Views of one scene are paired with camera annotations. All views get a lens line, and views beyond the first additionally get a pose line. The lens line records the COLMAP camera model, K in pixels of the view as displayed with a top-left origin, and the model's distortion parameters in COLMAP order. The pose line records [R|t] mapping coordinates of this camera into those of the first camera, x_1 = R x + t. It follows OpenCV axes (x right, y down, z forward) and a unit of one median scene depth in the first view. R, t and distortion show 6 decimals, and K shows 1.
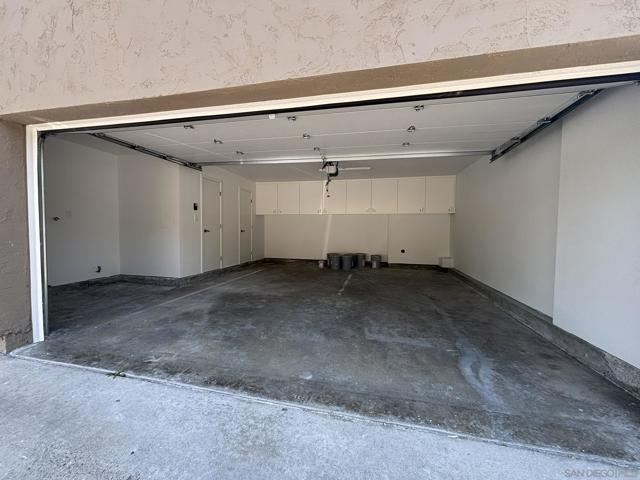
lens RADIAL K [[258.1, 0, 320.4], [0, 258.1, 240.0], [0, 0, 1]] dist [0.000658, 0.000127]
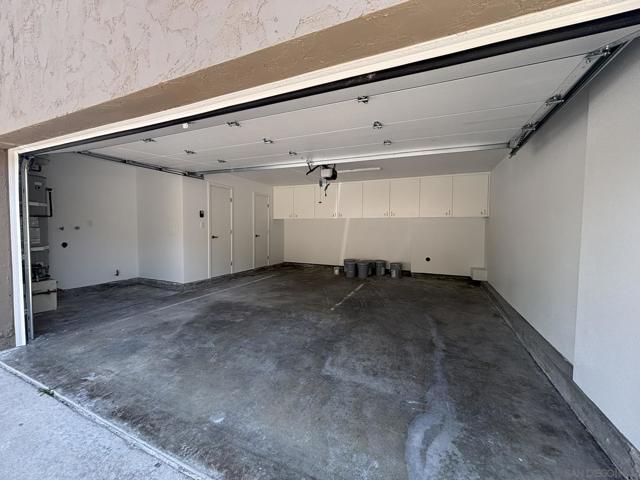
lens RADIAL K [[258.1, 0, 321.2], [0, 258.1, 239.8], [0, 0, 1]] dist [0.000658, 0.000127]
pose [[0.981464, 0.008396, -0.191464, 0.329387], [-0.007583, 0.999959, 0.004974, -0.064084], [0.191498, -0.003430, 0.981487, 0.149930]]
